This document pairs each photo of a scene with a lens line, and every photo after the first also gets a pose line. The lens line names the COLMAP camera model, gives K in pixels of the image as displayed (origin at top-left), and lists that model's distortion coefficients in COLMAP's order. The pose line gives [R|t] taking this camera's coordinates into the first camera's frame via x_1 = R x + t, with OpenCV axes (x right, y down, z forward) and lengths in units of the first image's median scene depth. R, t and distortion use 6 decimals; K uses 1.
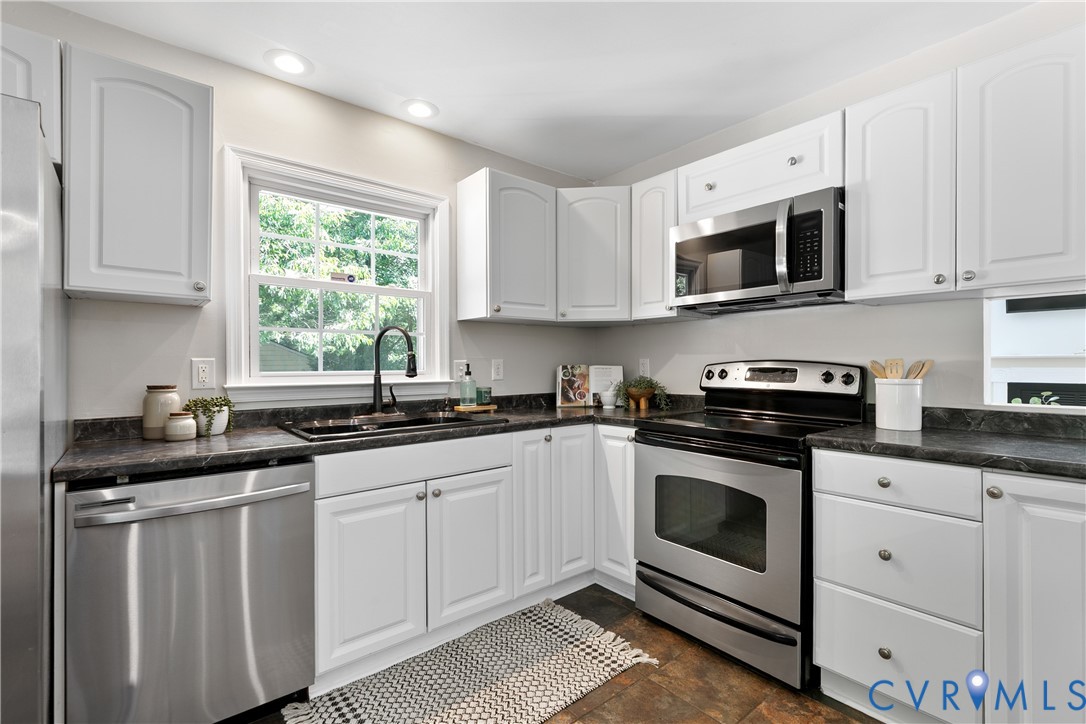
lens RADIAL K [[495.1, 0, 538.9], [0, 495.1, 356.1], [0, 0, 1]] dist [0.007644, -0.002714]
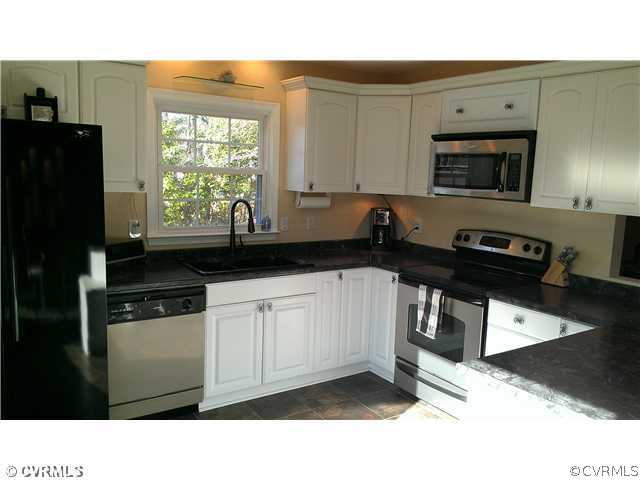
lens RADIAL K [[520.6, 0, 319.1], [0, 520.6, 238.9], [0, 0, 1]] dist [0.019425, -0.042498]
pose [[0.994634, 0.052713, -0.089023, 0.087505], [-0.040177, 0.989735, 0.137154, -0.164261], [0.095339, -0.132841, 0.986541, -0.576321]]
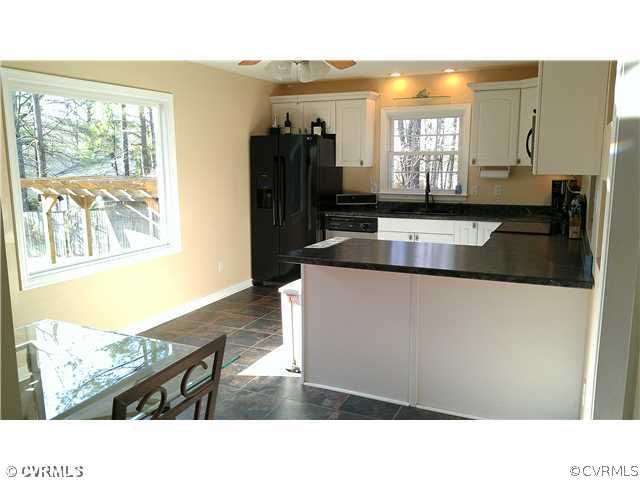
lens RADIAL K [[520.6, 0, 314.7], [0, 520.6, 239.7], [0, 0, 1]] dist [0.019425, -0.042498]
pose [[0.423127, 0.140557, -0.895102, 1.727052], [0.007451, 0.987321, 0.158560, -0.131174], [0.906040, -0.073760, 0.416715, -0.552267]]
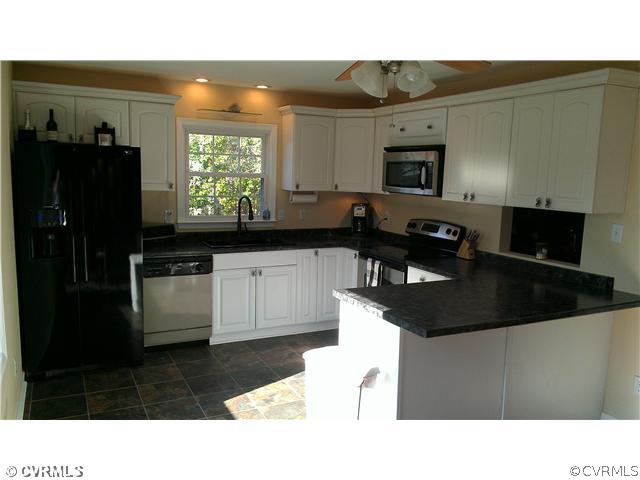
lens RADIAL K [[520.6, 0, 322.8], [0, 520.6, 238.8], [0, 0, 1]] dist [0.019425, -0.042498]
pose [[0.976497, 0.059720, -0.207092, 0.485853], [-0.031819, 0.990262, 0.135528, -0.185160], [0.213169, -0.125753, 0.968888, -1.082909]]
